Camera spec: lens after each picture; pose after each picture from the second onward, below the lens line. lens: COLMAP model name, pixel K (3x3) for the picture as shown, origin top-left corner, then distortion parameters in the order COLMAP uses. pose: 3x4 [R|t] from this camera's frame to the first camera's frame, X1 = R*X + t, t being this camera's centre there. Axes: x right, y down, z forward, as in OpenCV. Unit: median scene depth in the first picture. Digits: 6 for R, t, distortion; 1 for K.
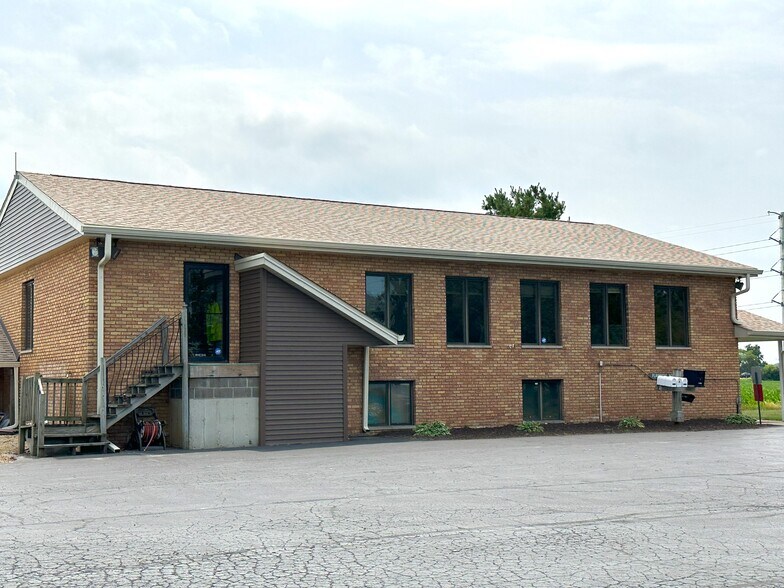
lens RADIAL K [[1130.1, 0, 392.4], [0, 1130.1, 295.0], [0, 0, 1]] dist [0.037549, 0.000000]
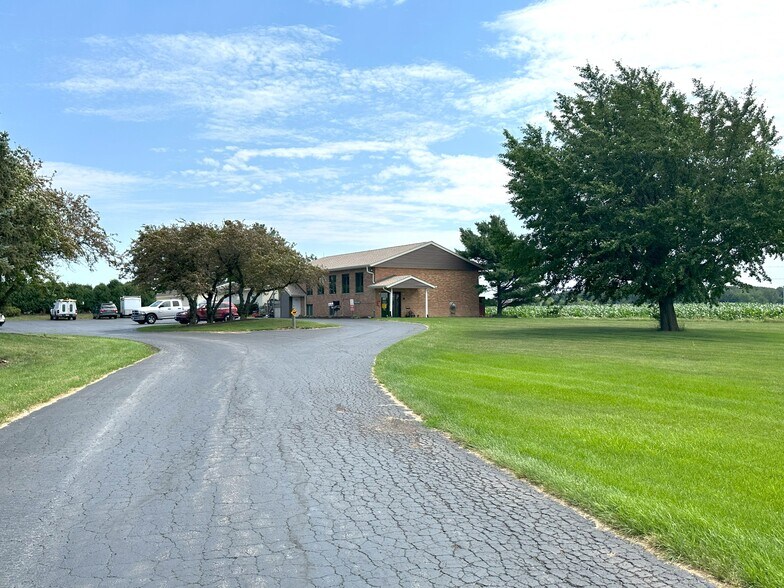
lens RADIAL K [[1130.1, 0, 391.3], [0, 1130.1, 295.0], [0, 0, 1]] dist [0.037549, 0.000000]
pose [[0.046312, 0.000270, -0.998927, 3.497797], [0.099637, 0.995012, 0.004888, 0.046793], [0.993946, -0.099756, 0.046054, 0.981435]]
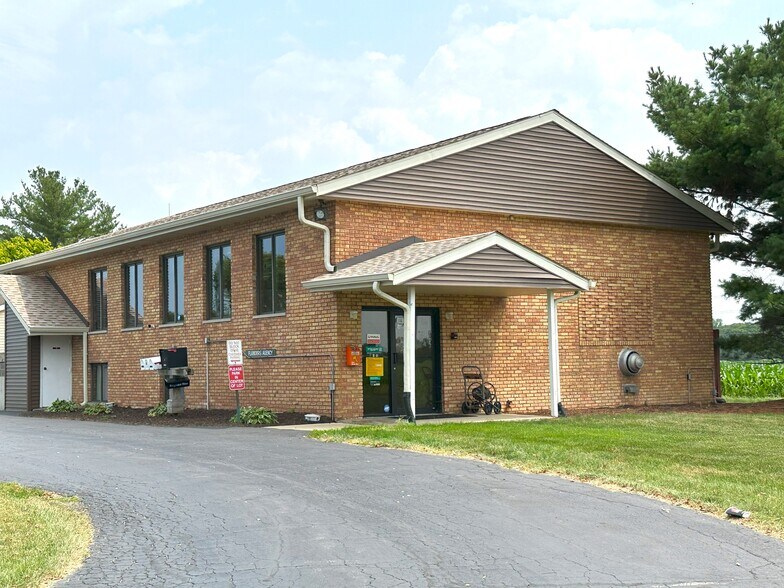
lens RADIAL K [[1130.1, 0, 394.6], [0, 1130.1, 293.4], [0, 0, 1]] dist [0.037549, 0.000000]
pose [[0.101038, -0.048042, -0.993722, 1.031829], [0.108839, 0.993372, -0.036959, 0.071542], [0.988911, -0.104421, 0.105597, 1.044747]]
